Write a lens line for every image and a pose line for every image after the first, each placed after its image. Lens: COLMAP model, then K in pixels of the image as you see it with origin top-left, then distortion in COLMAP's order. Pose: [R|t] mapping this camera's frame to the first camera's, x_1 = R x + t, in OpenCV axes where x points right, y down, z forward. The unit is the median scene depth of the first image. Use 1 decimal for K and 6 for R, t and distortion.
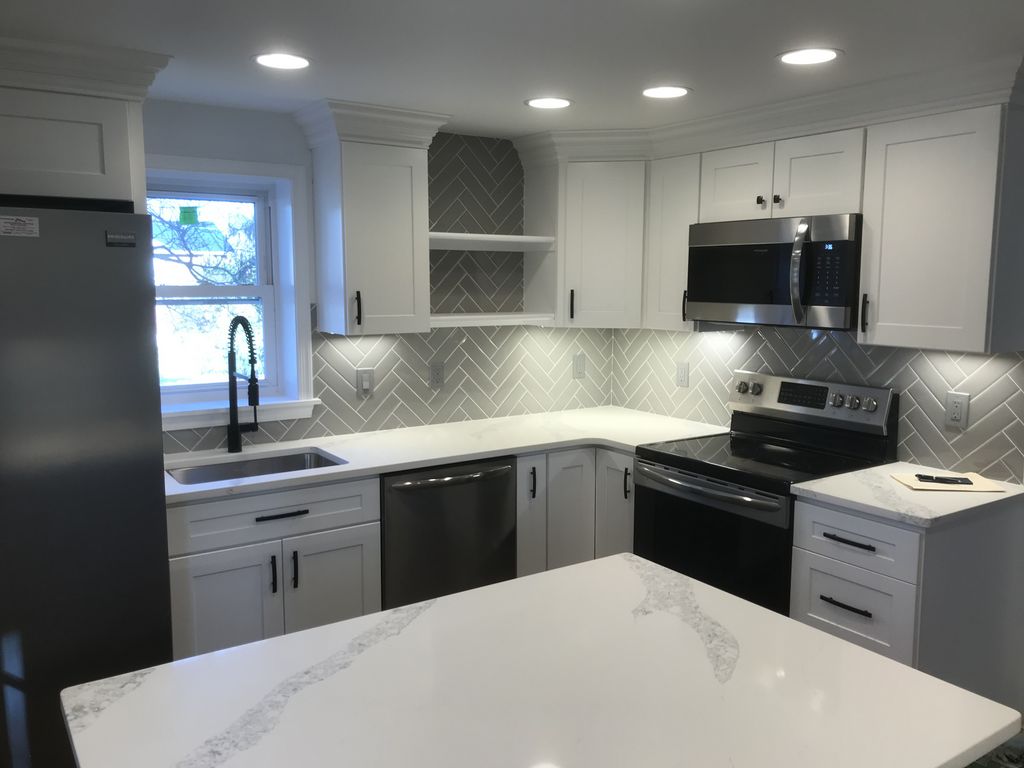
lens RADIAL K [[830.8, 0, 516.0], [0, 830.8, 386.8], [0, 0, 1]] dist [0.073453, -0.087500]
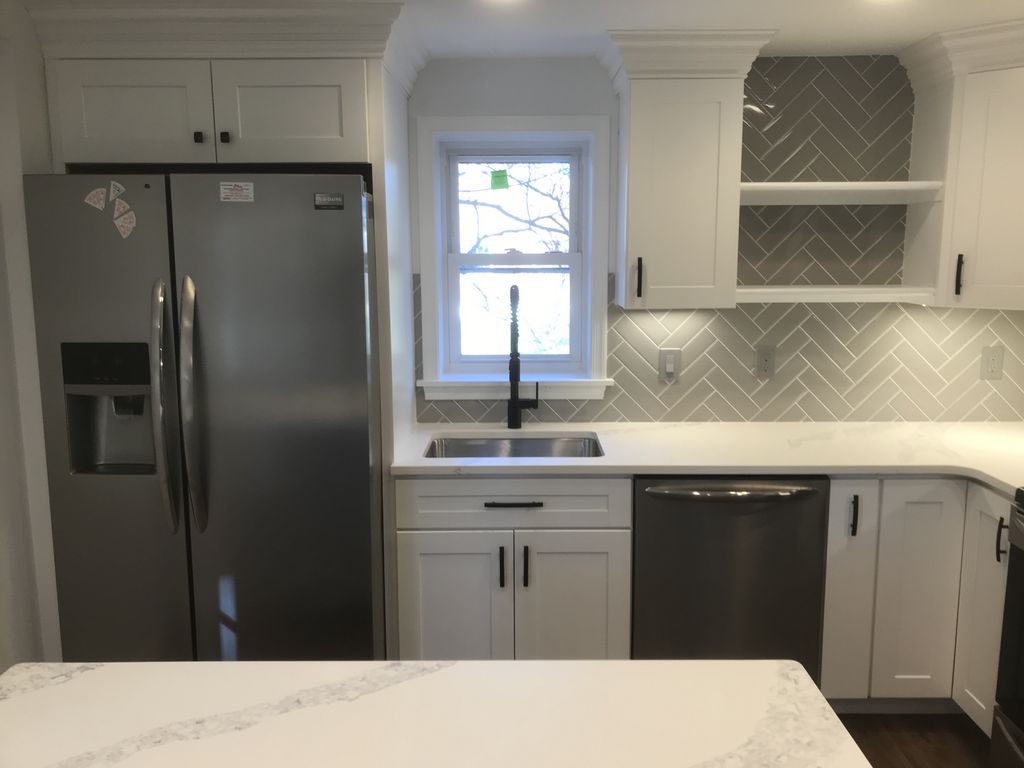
lens RADIAL K [[830.8, 0, 508.0], [0, 830.8, 383.4], [0, 0, 1]] dist [0.073453, -0.087500]
pose [[0.826945, 0.082673, -0.556172, 0.171594], [-0.067365, 0.996574, 0.047977, -0.017006], [0.558234, -0.002208, 0.829681, 0.204289]]
